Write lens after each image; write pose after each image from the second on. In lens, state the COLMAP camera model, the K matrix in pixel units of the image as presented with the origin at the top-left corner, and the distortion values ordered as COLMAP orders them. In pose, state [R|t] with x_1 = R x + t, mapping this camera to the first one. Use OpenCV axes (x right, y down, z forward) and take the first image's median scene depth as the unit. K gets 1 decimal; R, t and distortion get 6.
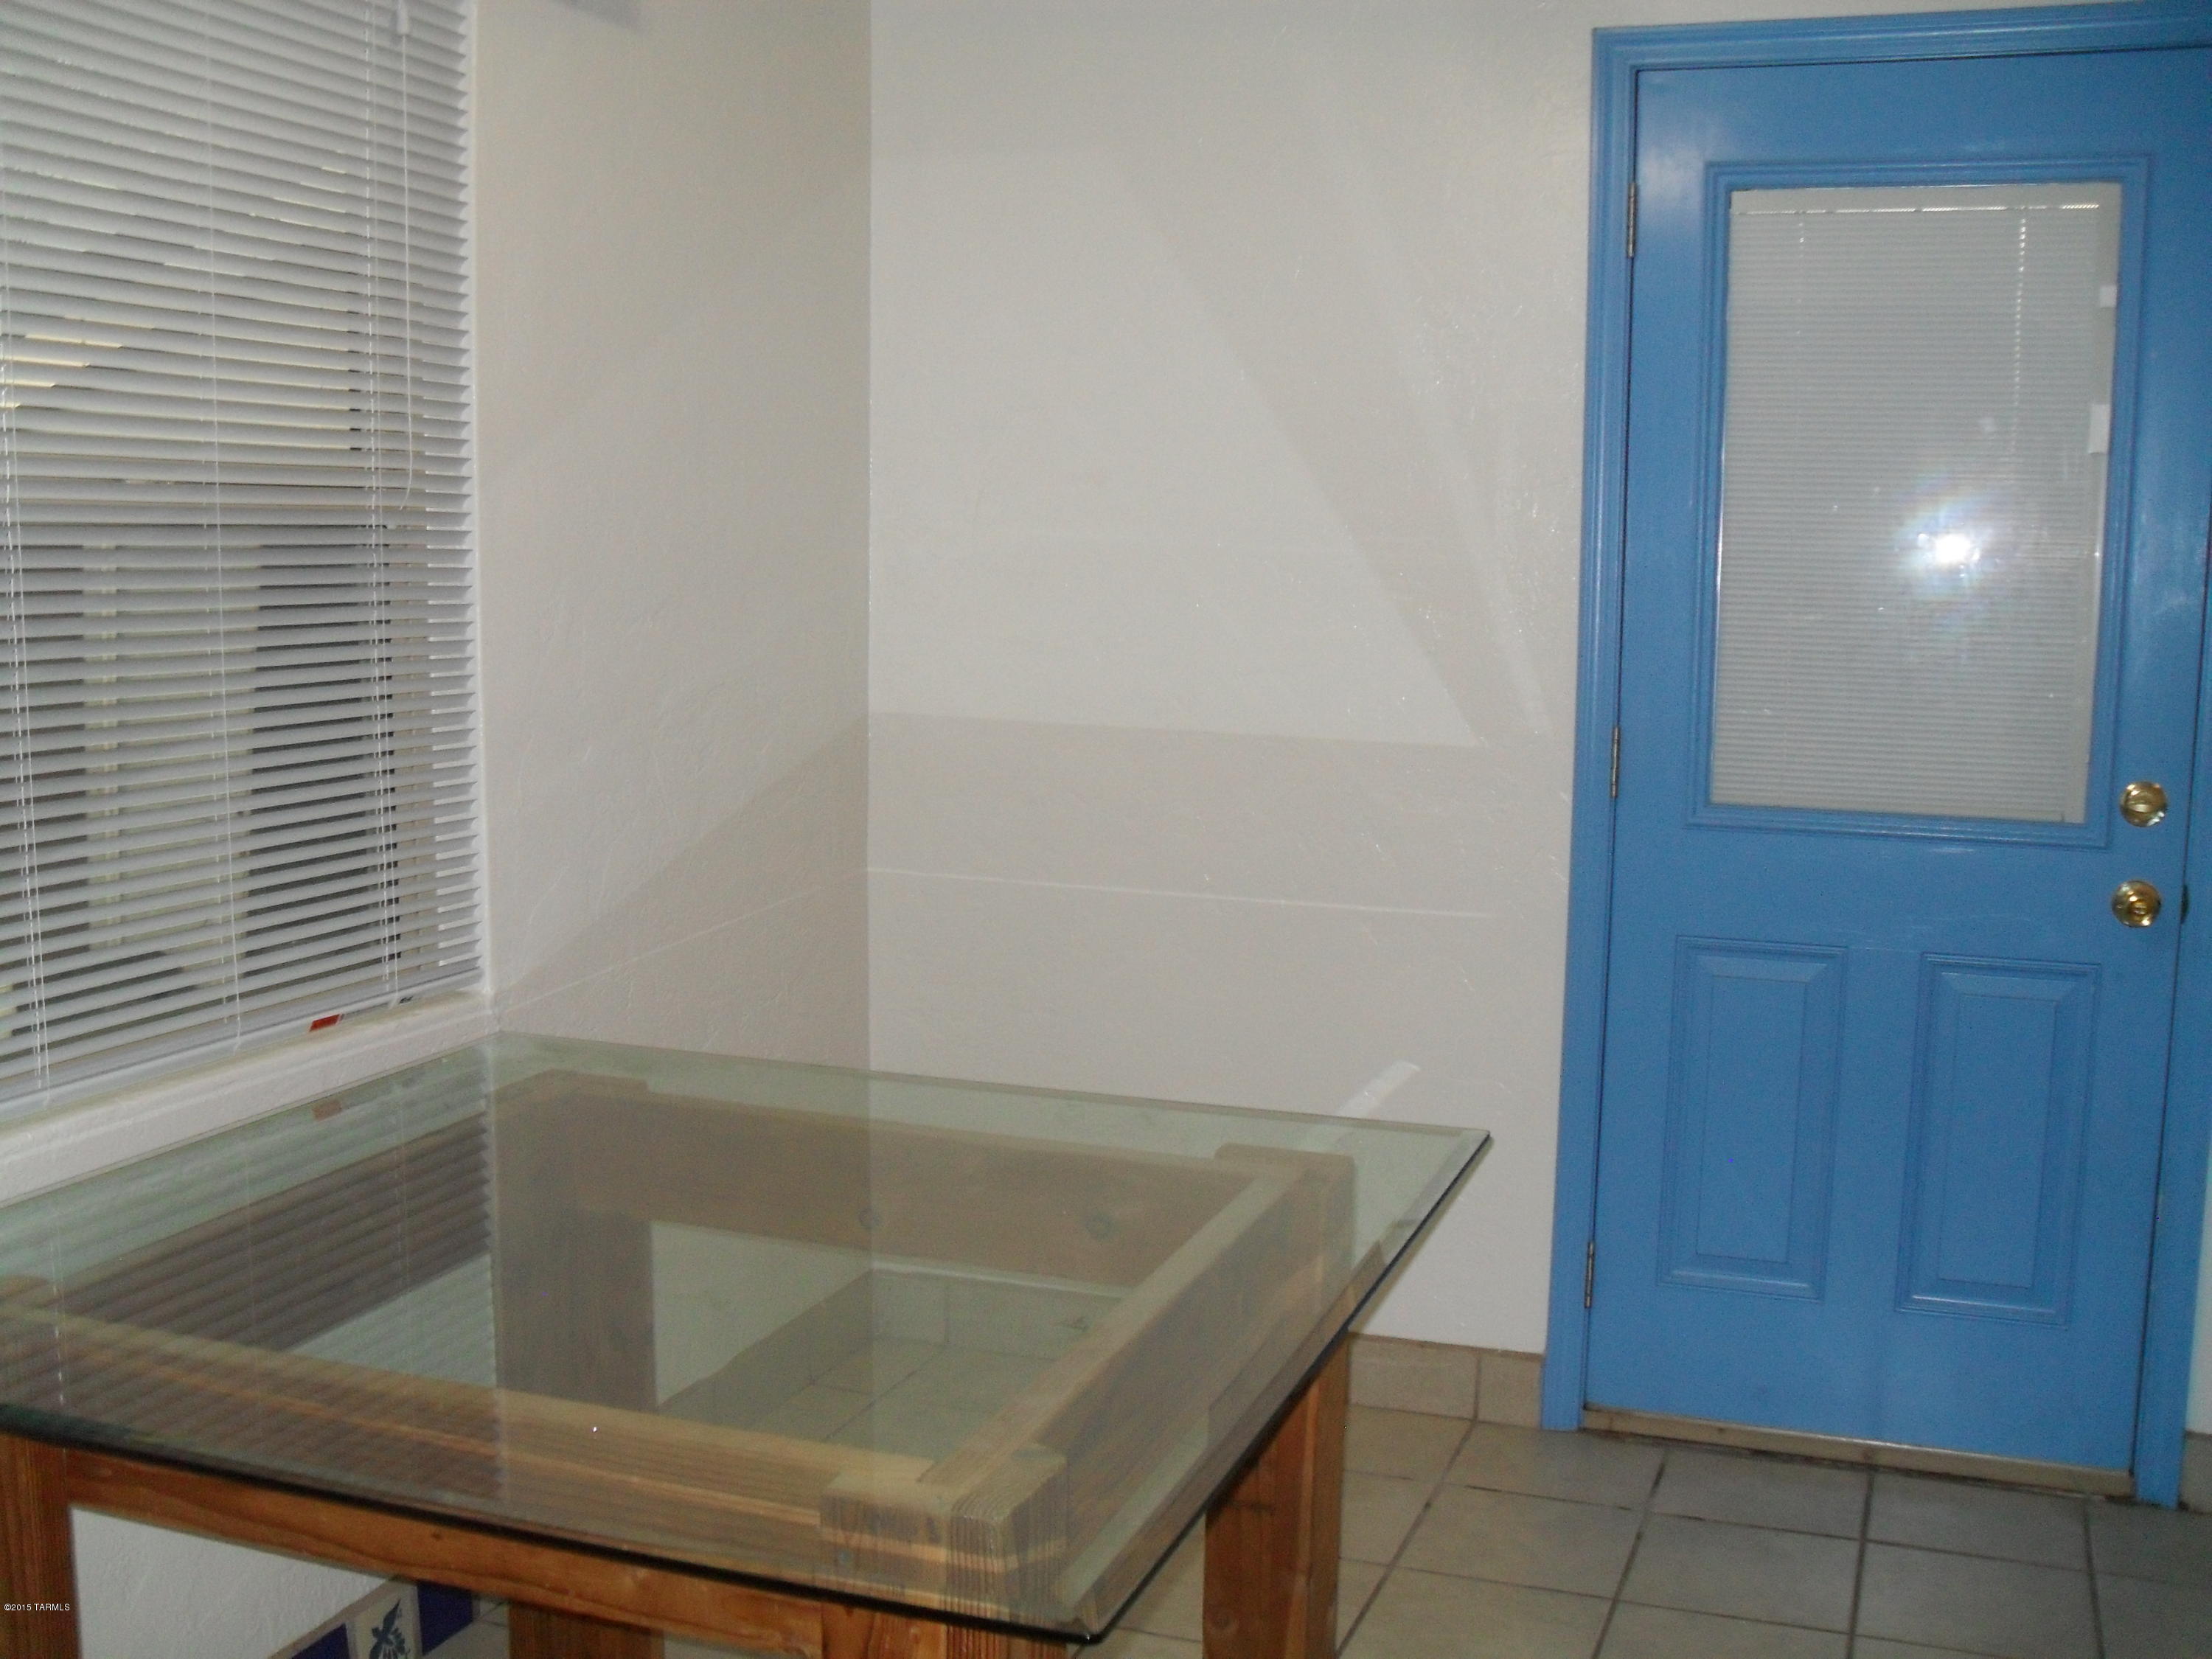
lens RADIAL K [[2295.0, 0, 1104.9], [0, 2295.0, 842.2], [0, 0, 1]] dist [-0.122990, 0.000000]
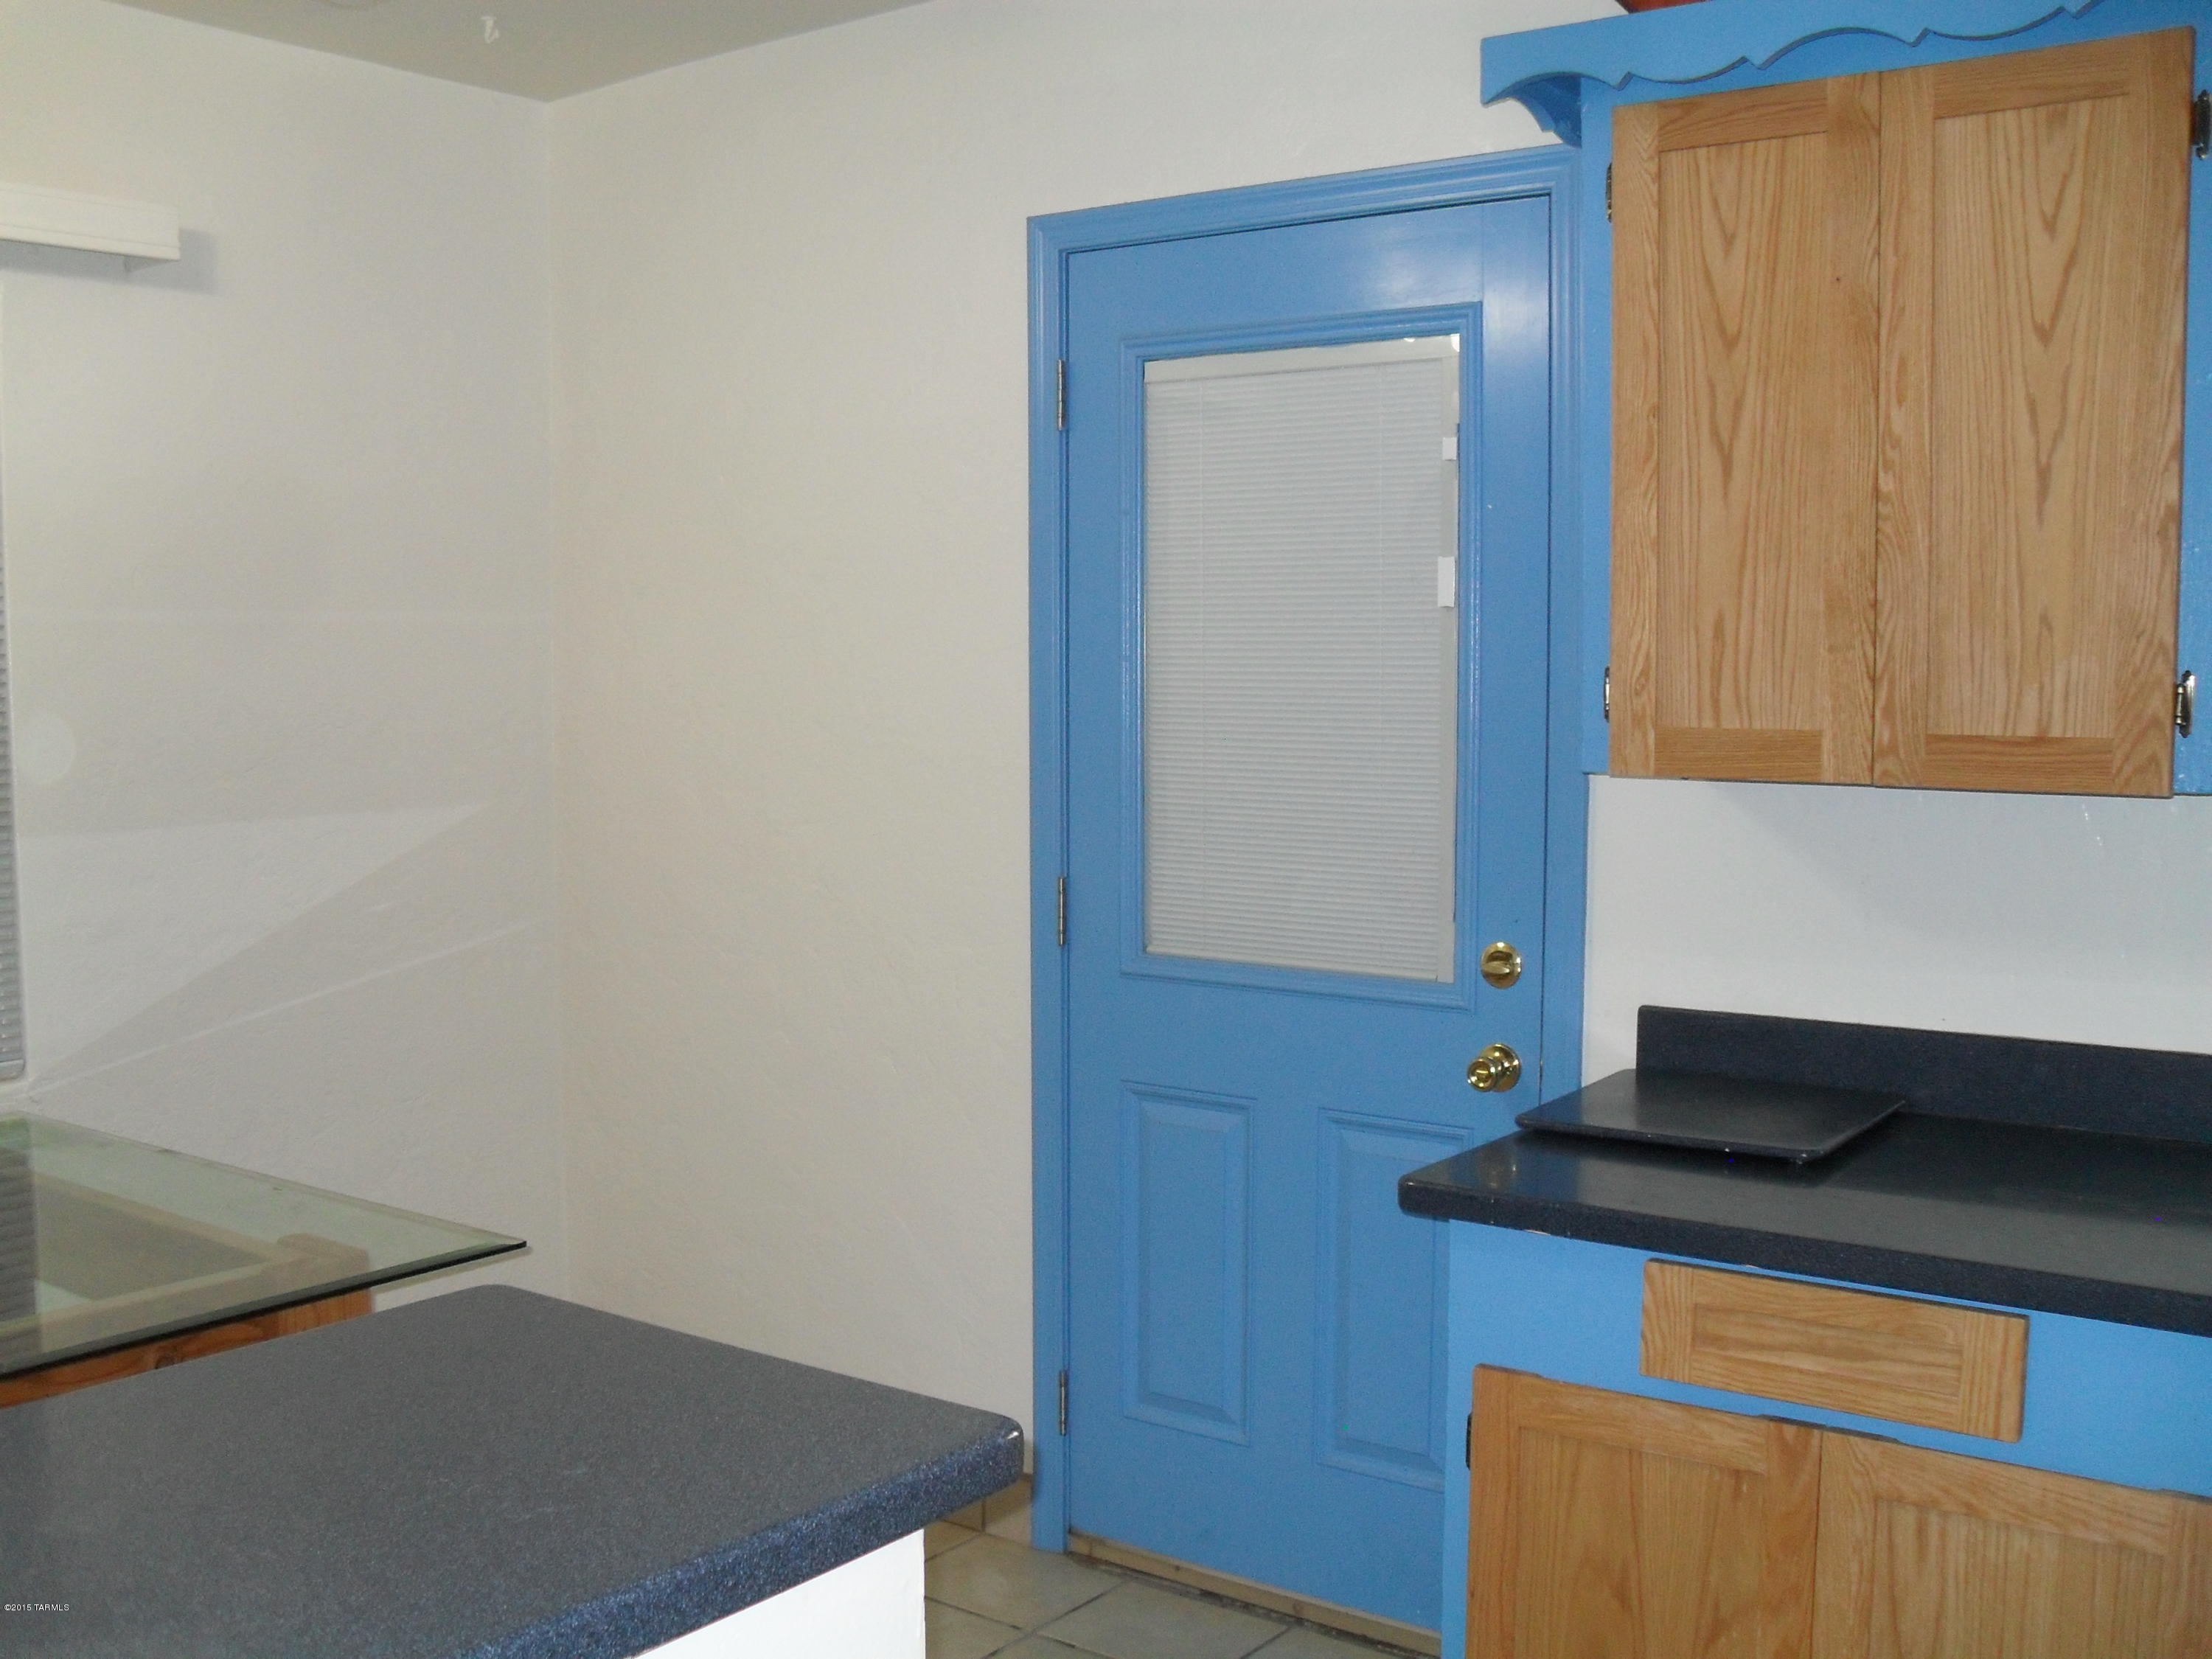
lens RADIAL K [[2295.0, 0, 1109.5], [0, 2295.0, 884.3], [0, 0, 1]] dist [-0.122990, 0.000000]
pose [[0.958301, 0.018366, -0.285172, 0.541356], [-0.027318, 0.999250, -0.027447, -0.019221], [0.284454, 0.034093, 0.958083, -0.002011]]
